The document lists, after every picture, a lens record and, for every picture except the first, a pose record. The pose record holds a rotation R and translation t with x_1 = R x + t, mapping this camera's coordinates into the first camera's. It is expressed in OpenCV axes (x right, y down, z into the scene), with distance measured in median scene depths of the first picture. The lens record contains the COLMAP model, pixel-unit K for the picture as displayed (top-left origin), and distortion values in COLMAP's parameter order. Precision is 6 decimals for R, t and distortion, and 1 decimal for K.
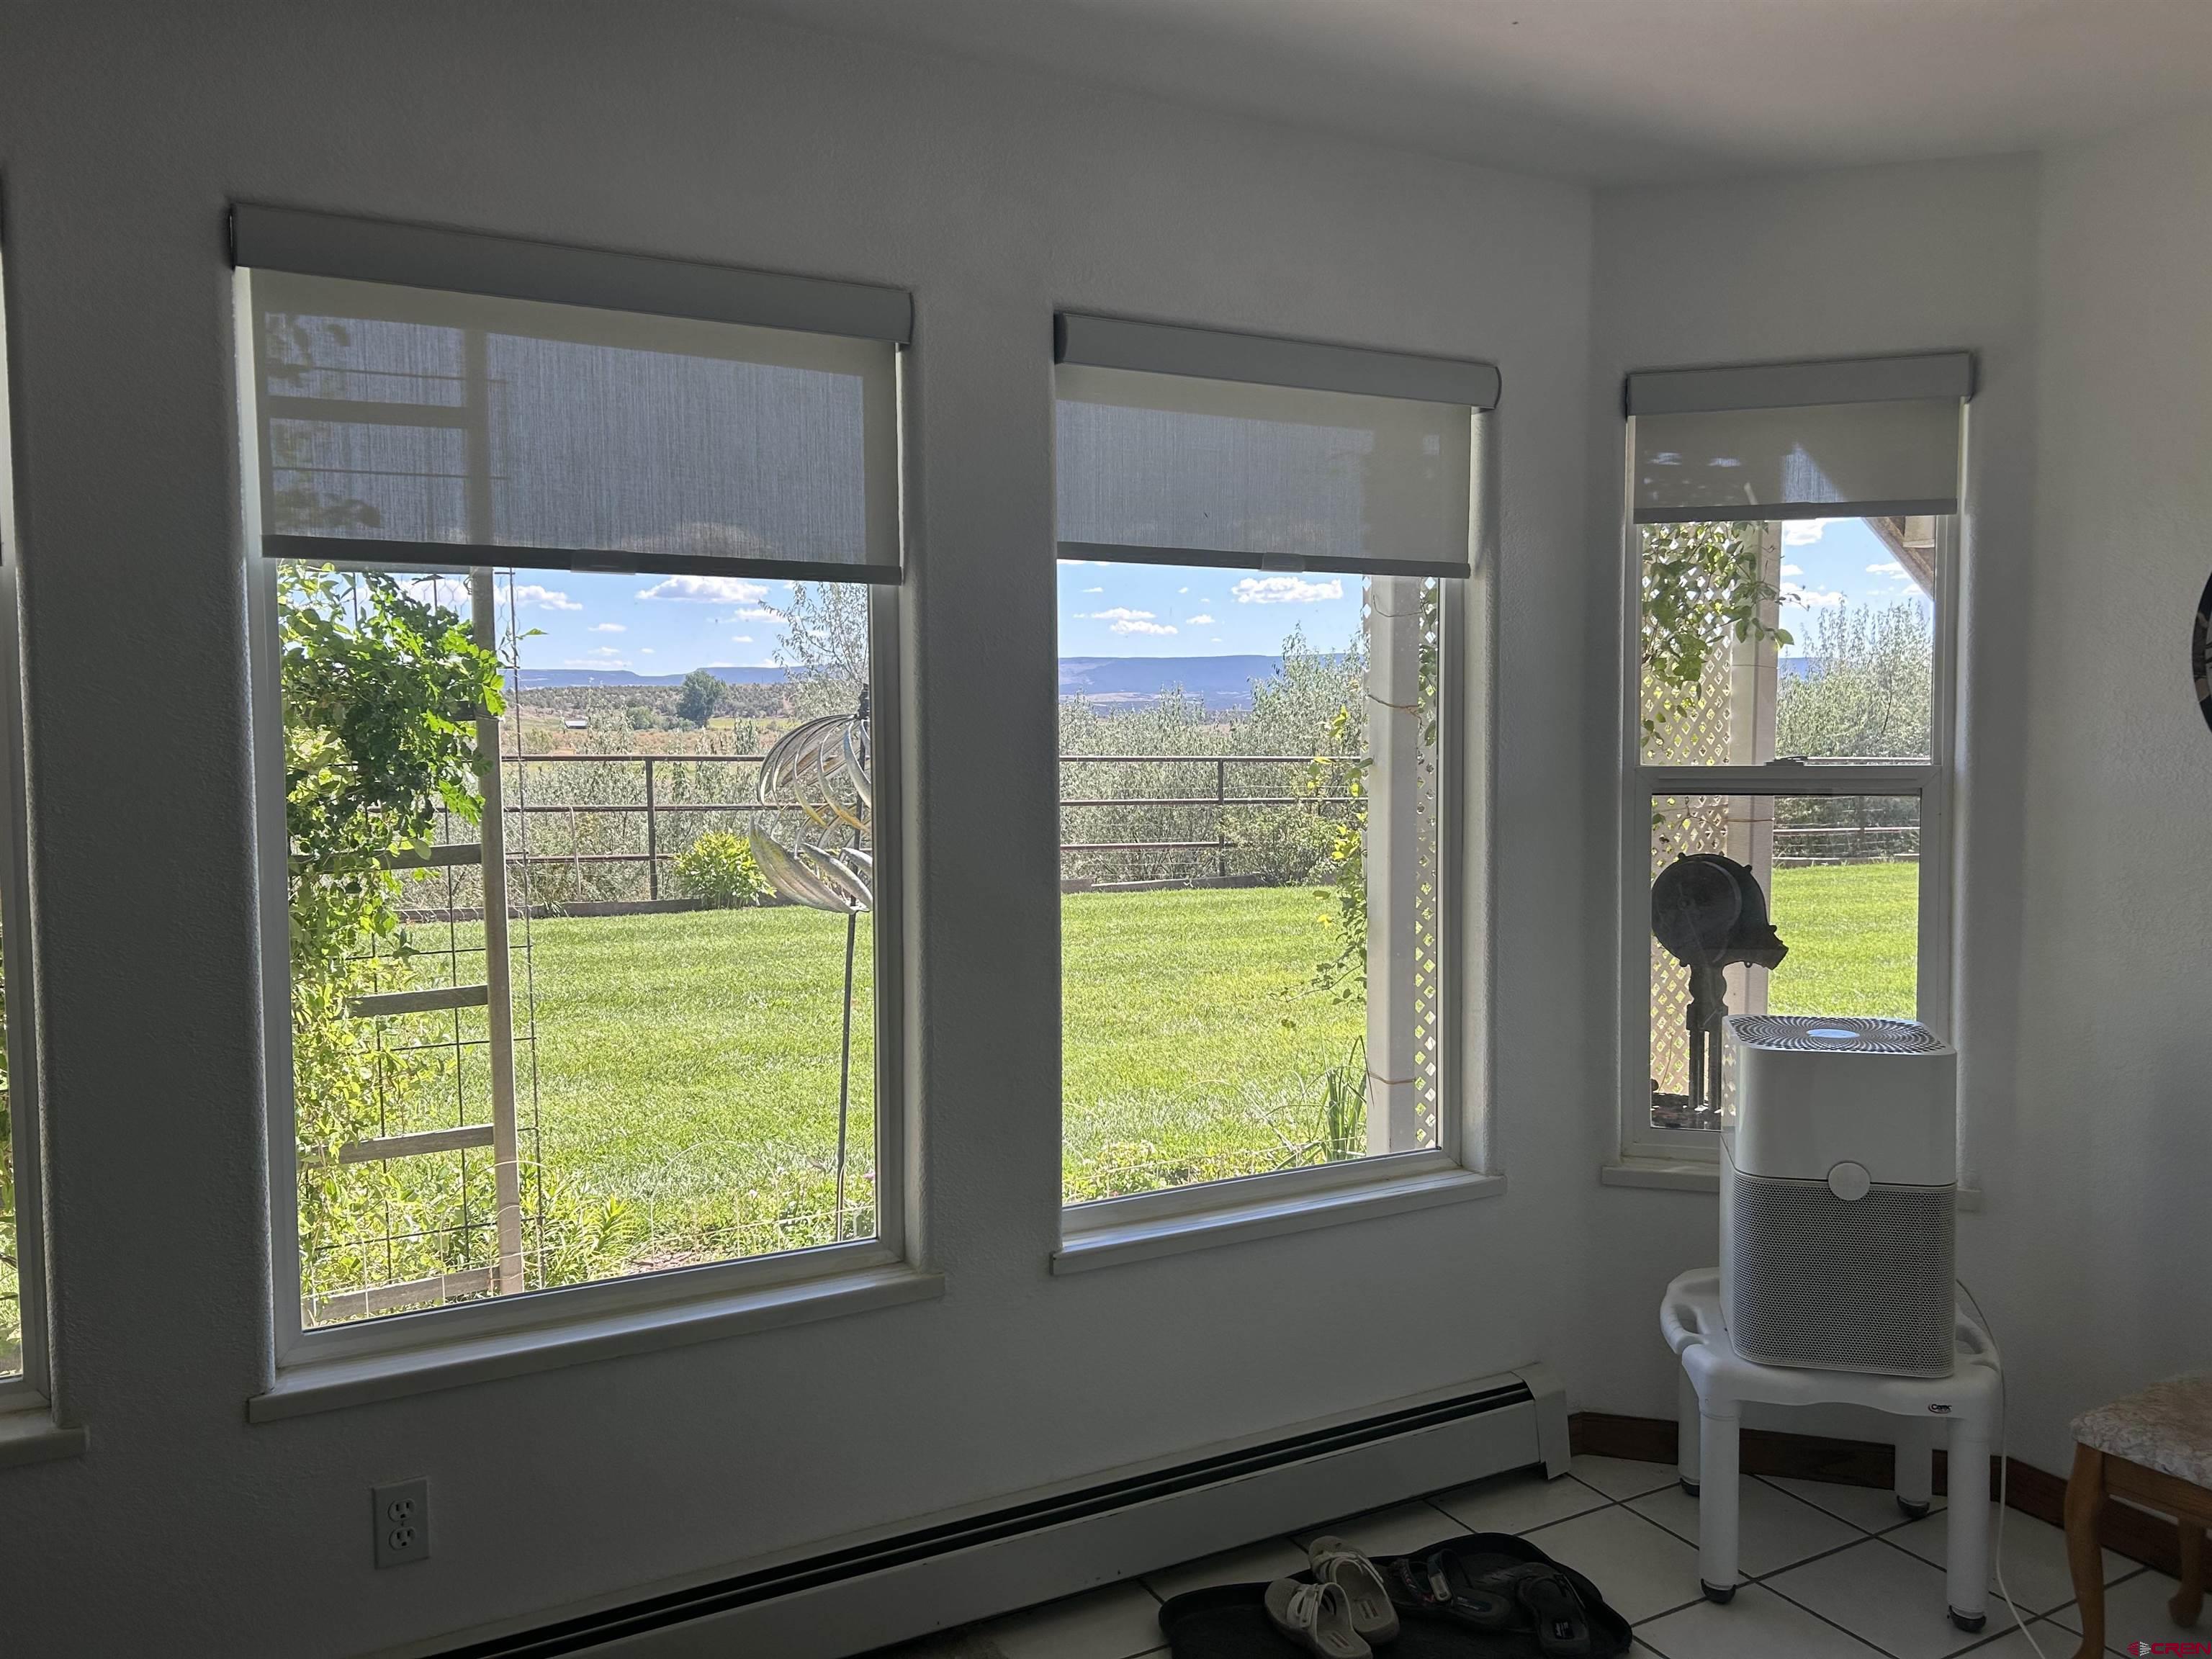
lens RADIAL K [[1667.0, 0, 1112.1], [0, 1667.0, 819.7], [0, 0, 1]] dist [0.015753, -0.010014]
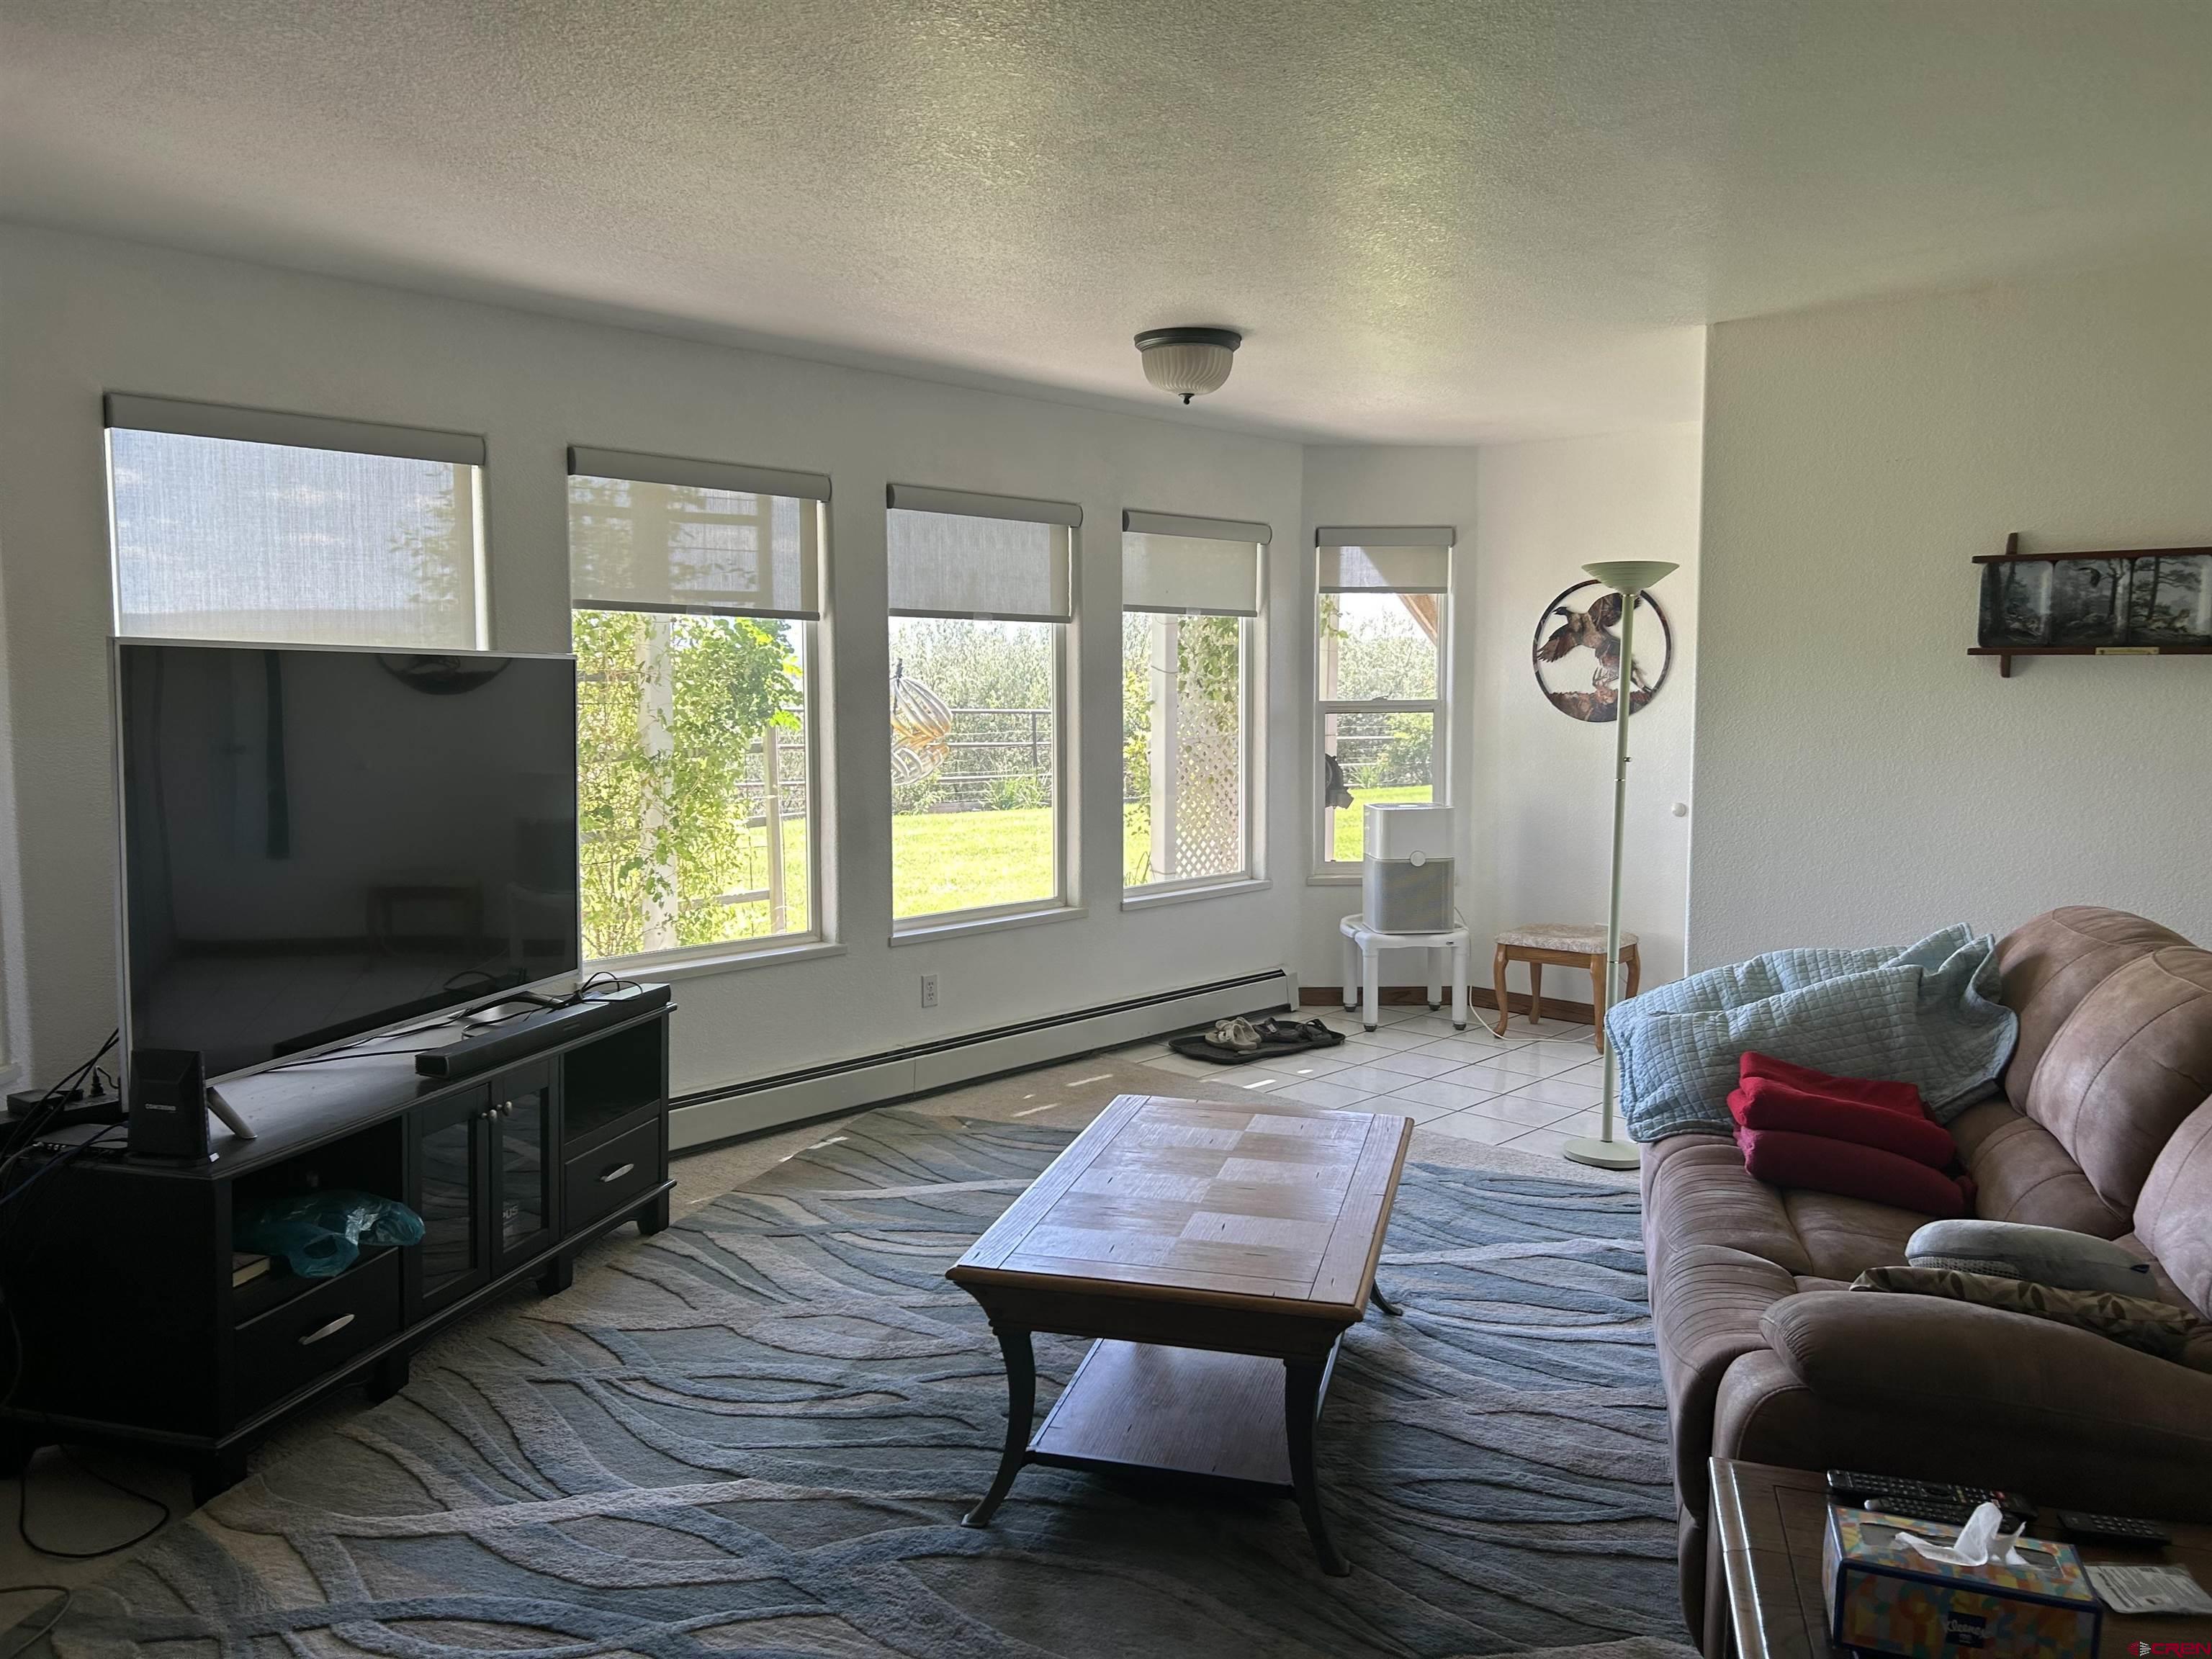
lens RADIAL K [[1667.0, 0, 1102.3], [0, 1667.0, 827.2], [0, 0, 1]] dist [0.015753, -0.010014]
pose [[0.951378, -0.027463, 0.306800, -0.719350], [0.018750, 0.999334, 0.031312, 0.069030], [-0.307456, -0.024037, 0.951259, -1.149257]]
